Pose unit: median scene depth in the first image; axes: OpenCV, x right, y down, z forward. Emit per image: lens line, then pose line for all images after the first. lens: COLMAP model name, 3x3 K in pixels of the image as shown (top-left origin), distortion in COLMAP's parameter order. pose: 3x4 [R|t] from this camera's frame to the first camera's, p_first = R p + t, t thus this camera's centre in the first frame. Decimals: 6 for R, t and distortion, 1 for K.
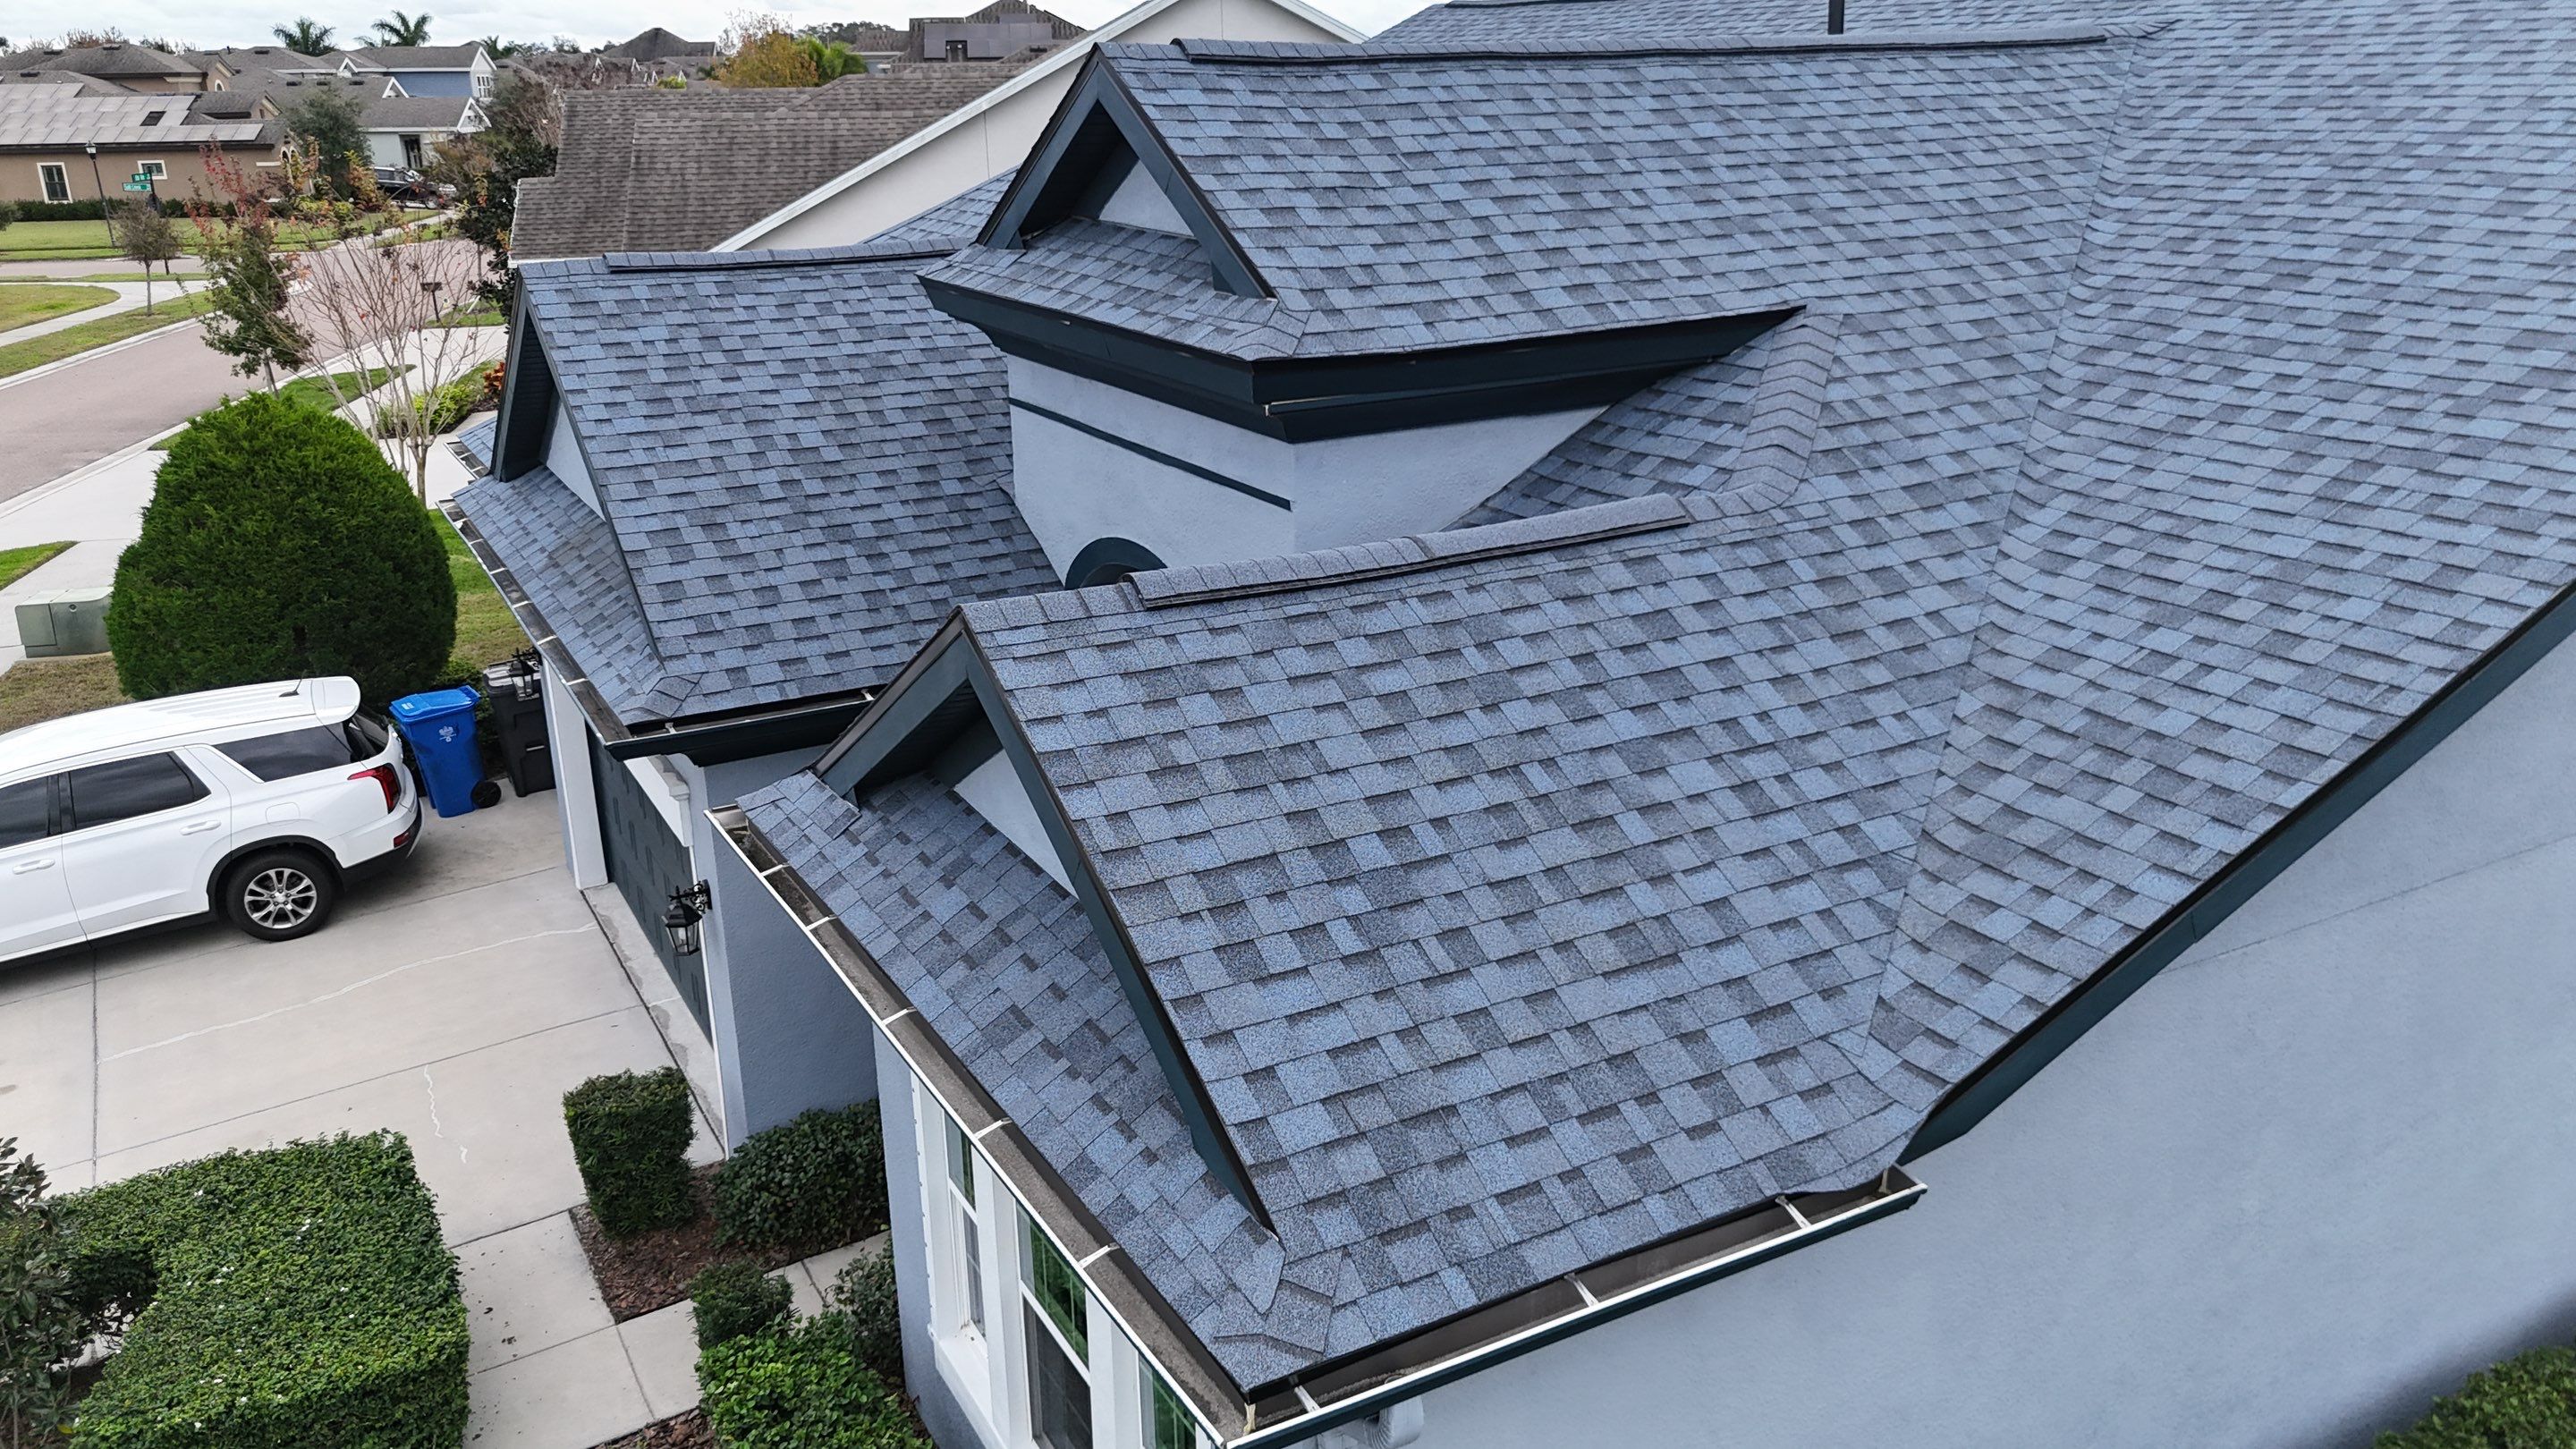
lens RADIAL K [[1901.3, 0, 1298.3], [0, 1901.3, 721.5], [0, 0, 1]] dist [0.069330, -0.078538]
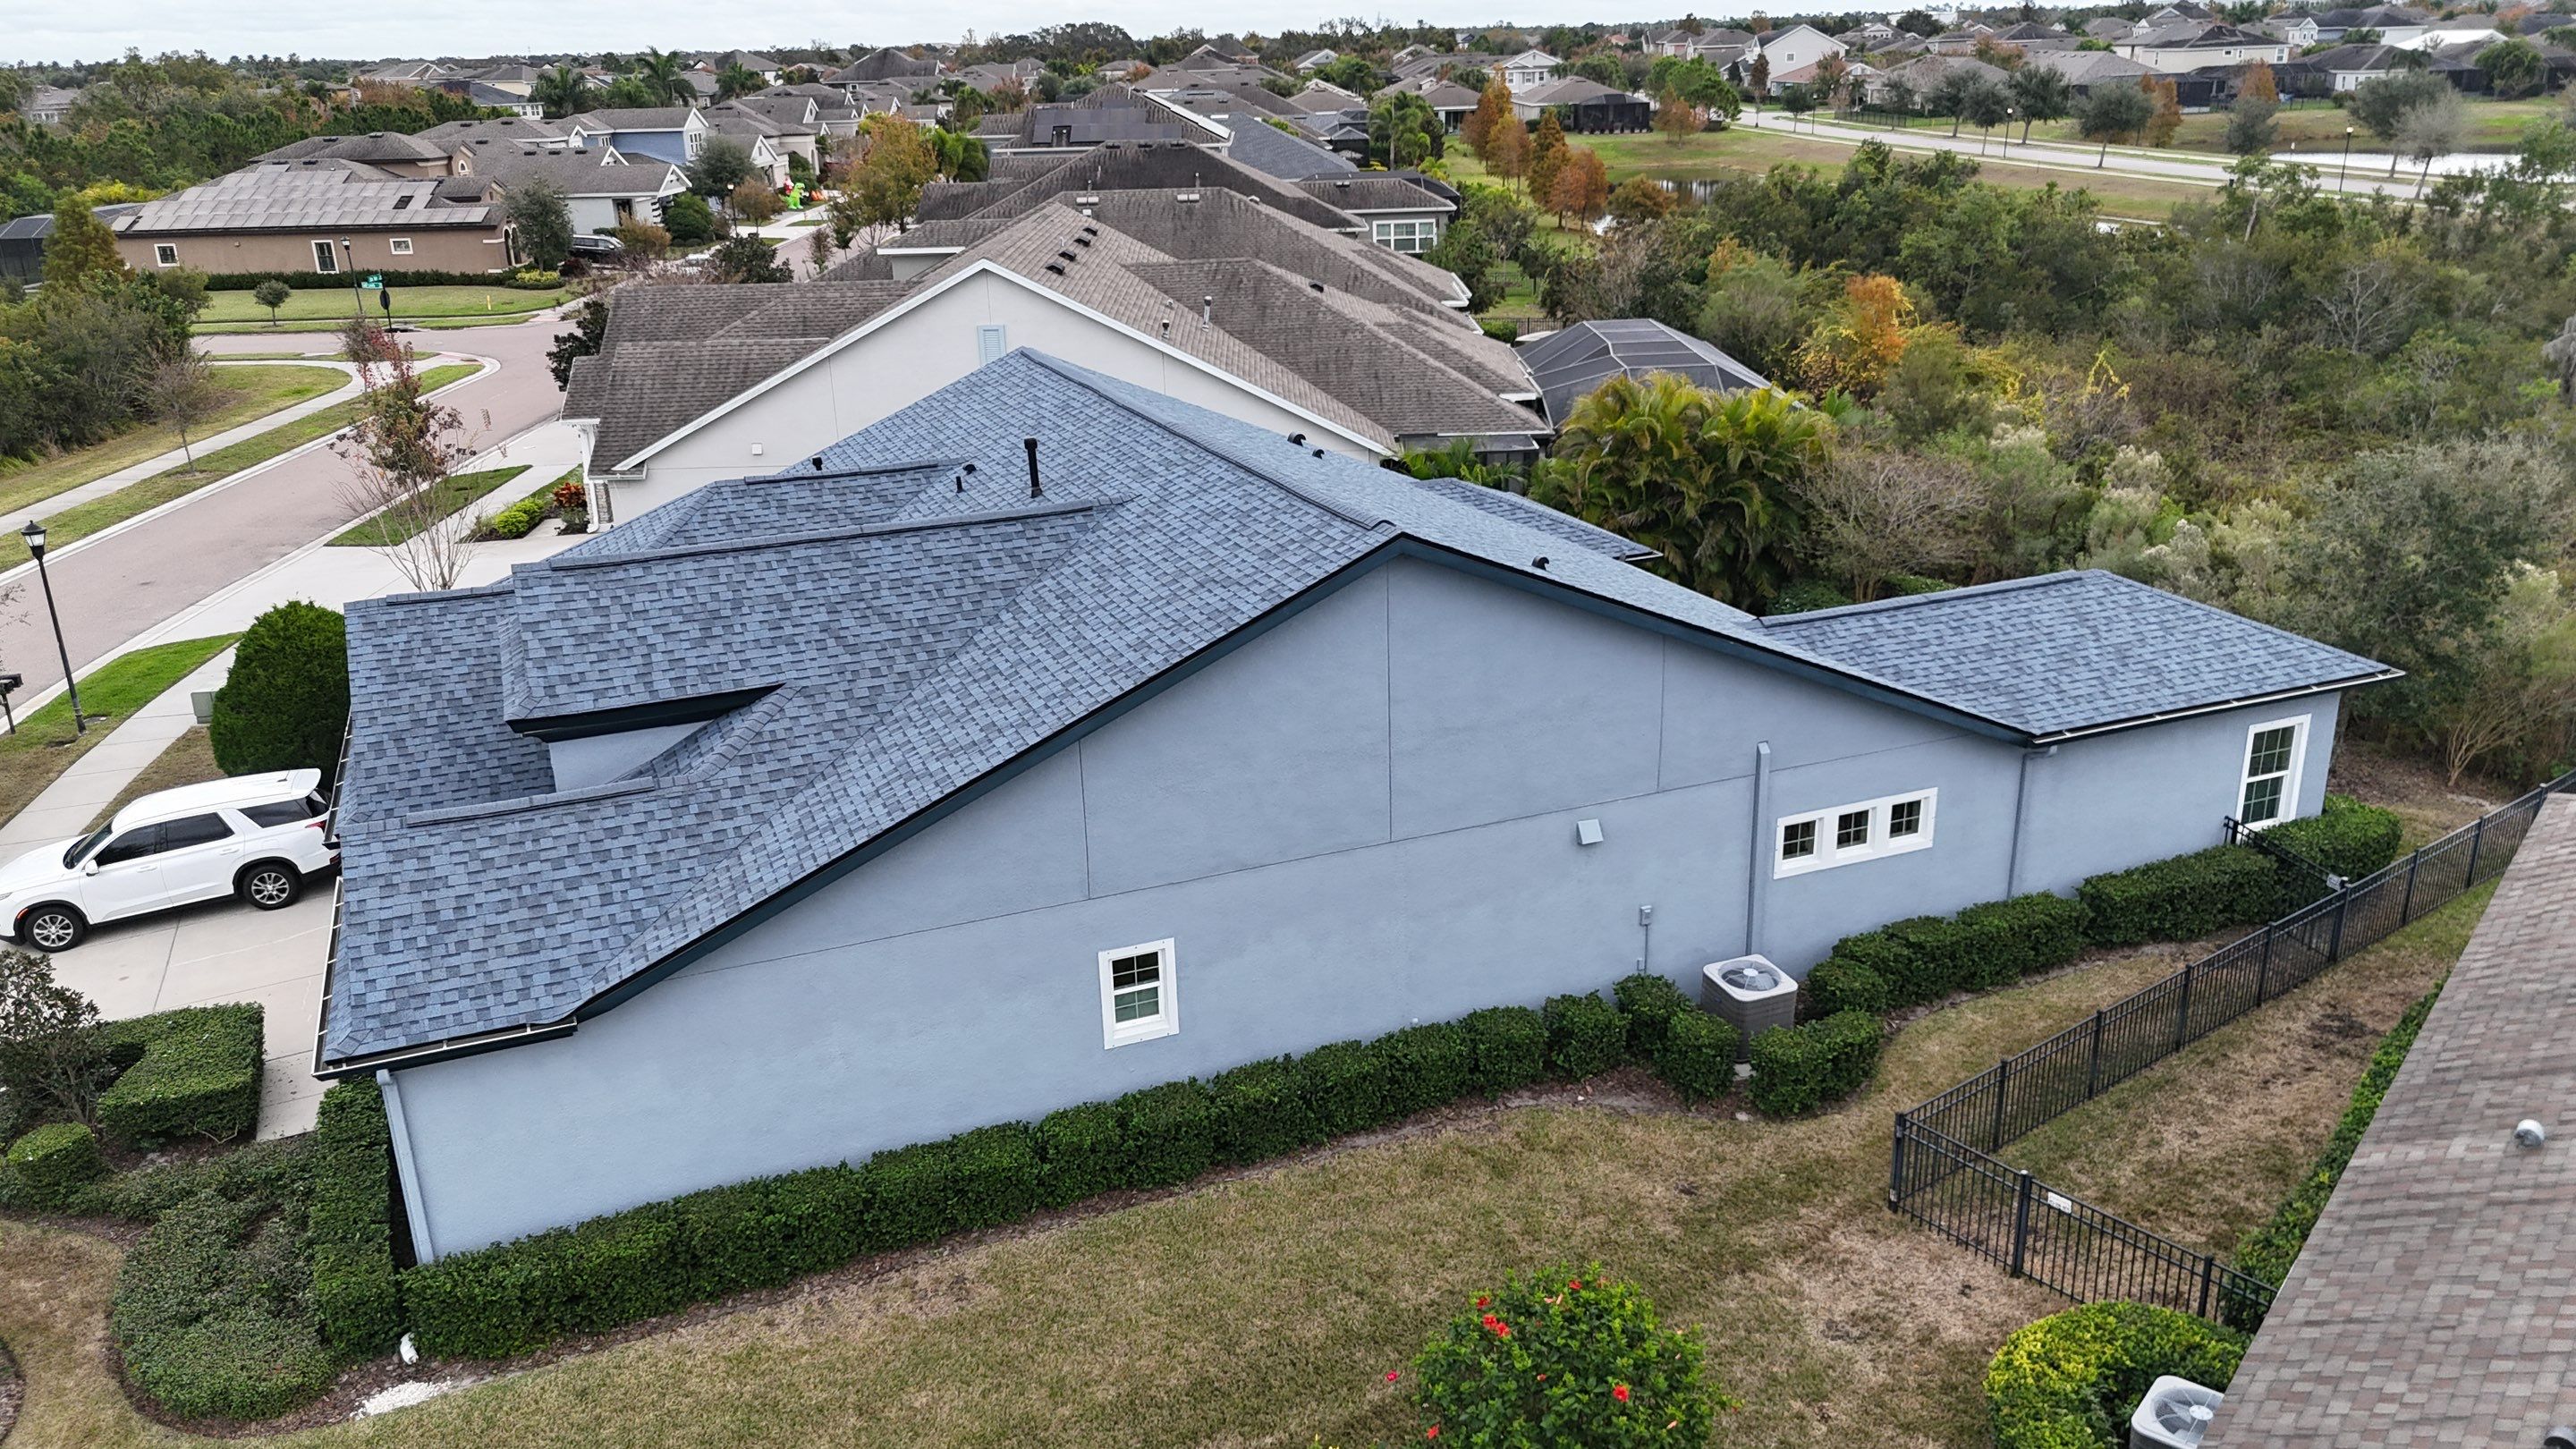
lens RADIAL K [[1890.7, 0, 1287.8], [0, 1890.7, 716.7], [0, 0, 1]] dist [0.087546, -0.102024]
pose [[0.991513, 0.030932, -0.126271, 0.951439], [-0.029450, 0.999474, 0.013588, -0.179937], [0.126625, -0.009754, 0.991903, -1.031200]]
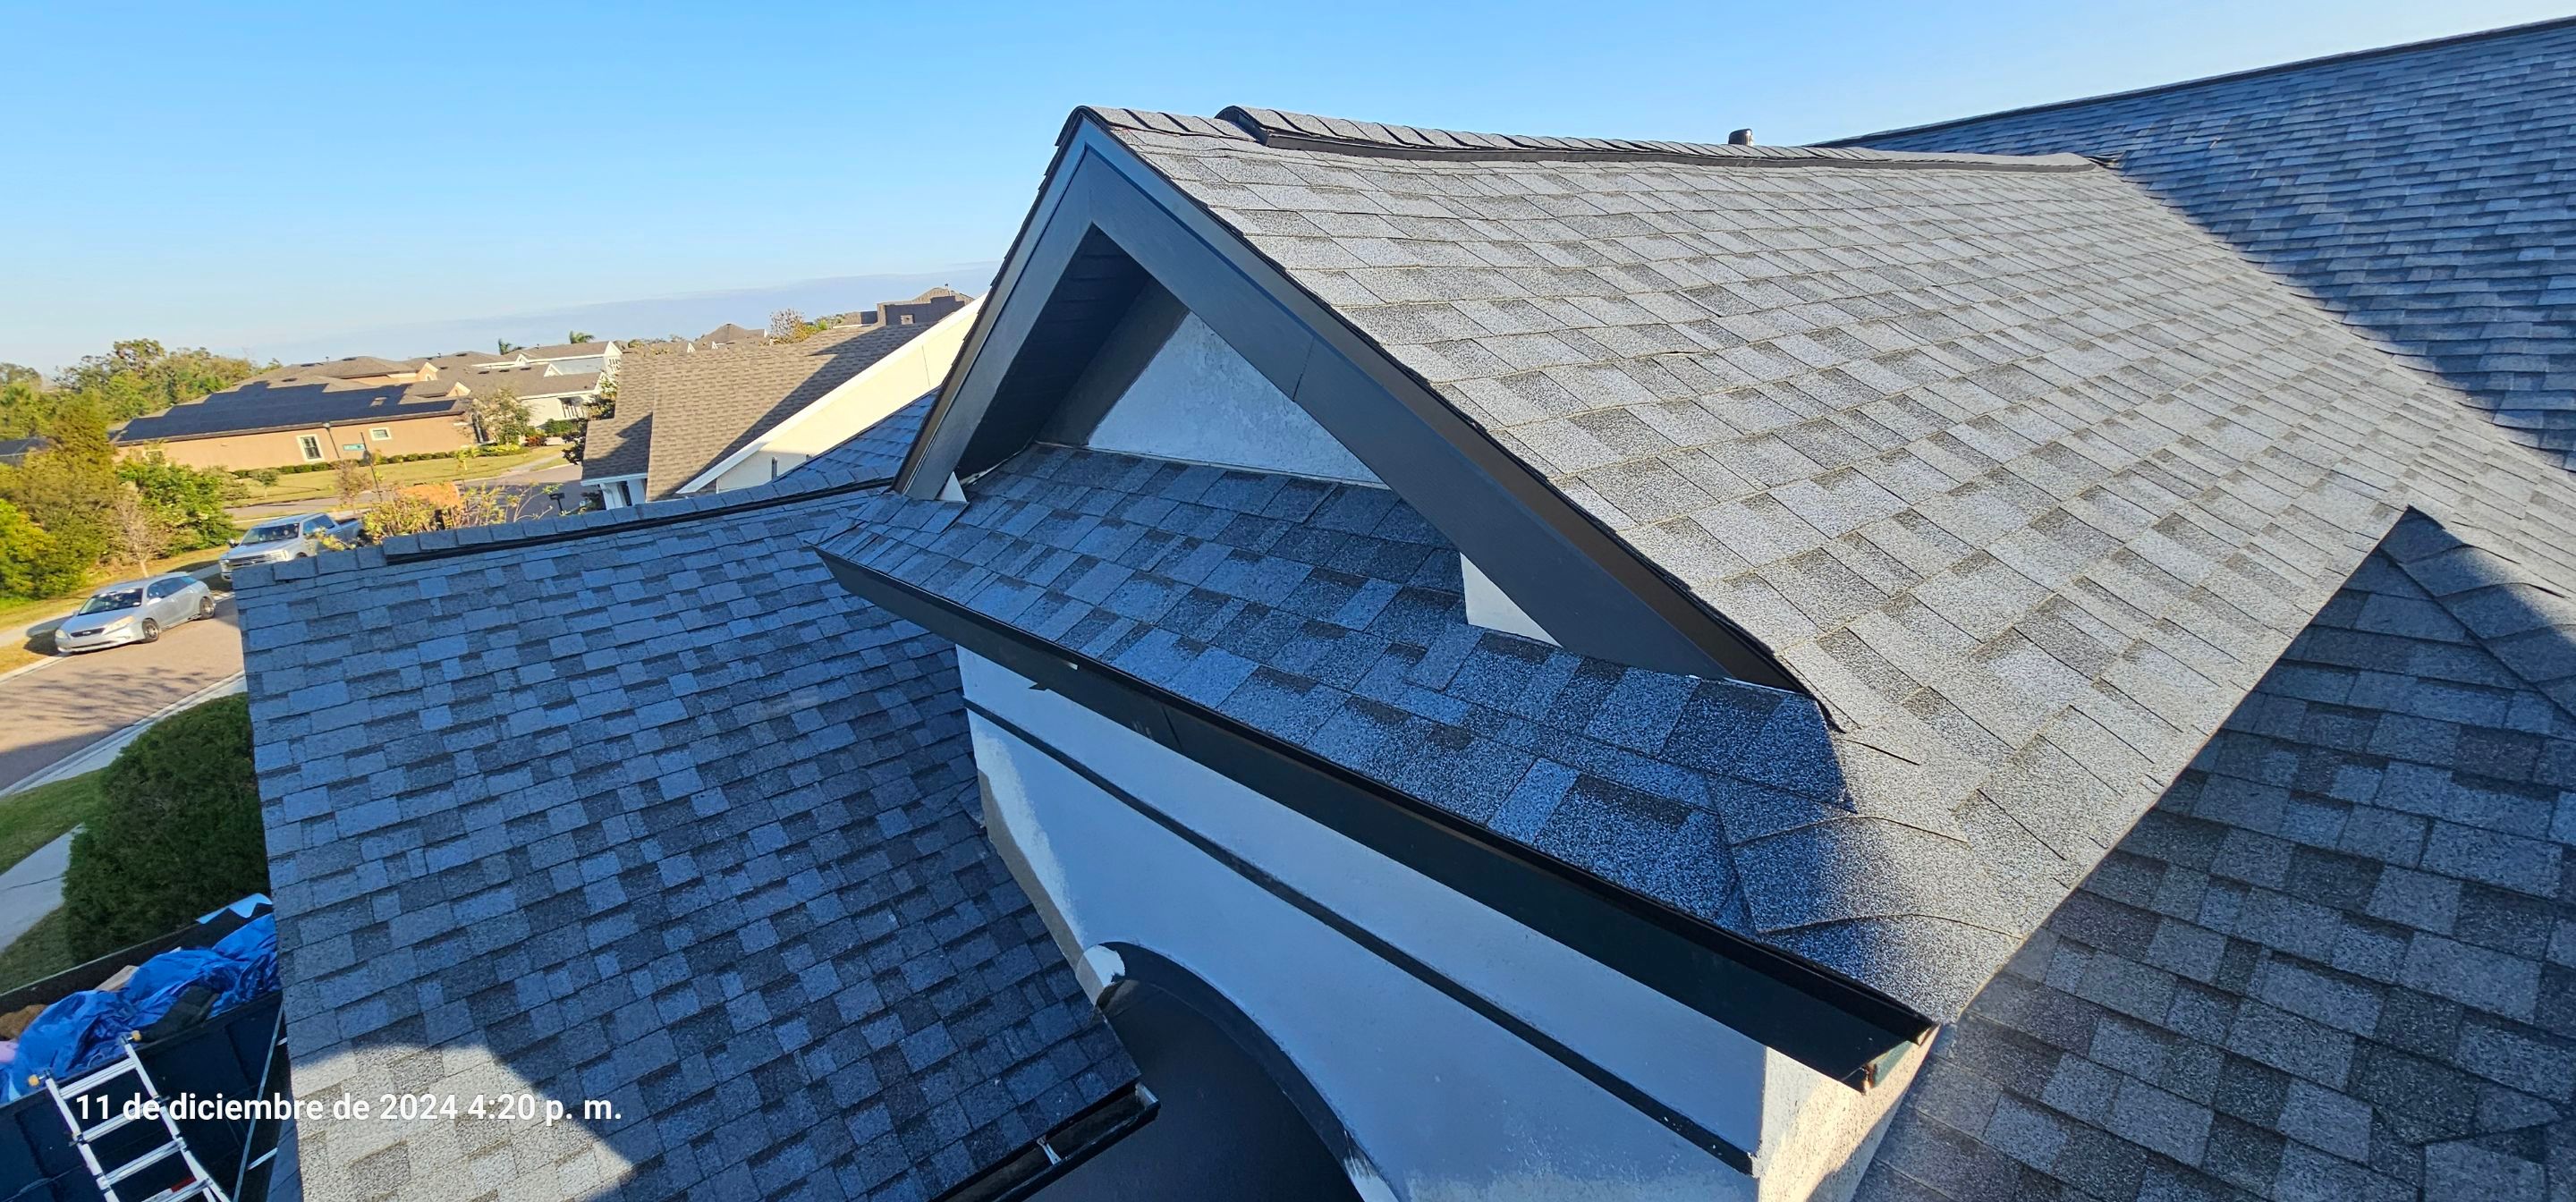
lens RADIAL K [[1043.9, 0, 1288.1], [0, 1043.9, 617.3], [0, 0, 1]] dist [-0.000459, 0.000094]
pose [[0.983836, -0.108284, 0.142623, -0.084942], [0.114861, 0.992628, -0.038694, -0.169281], [-0.137382, 0.054451, 0.989020, 0.595739]]
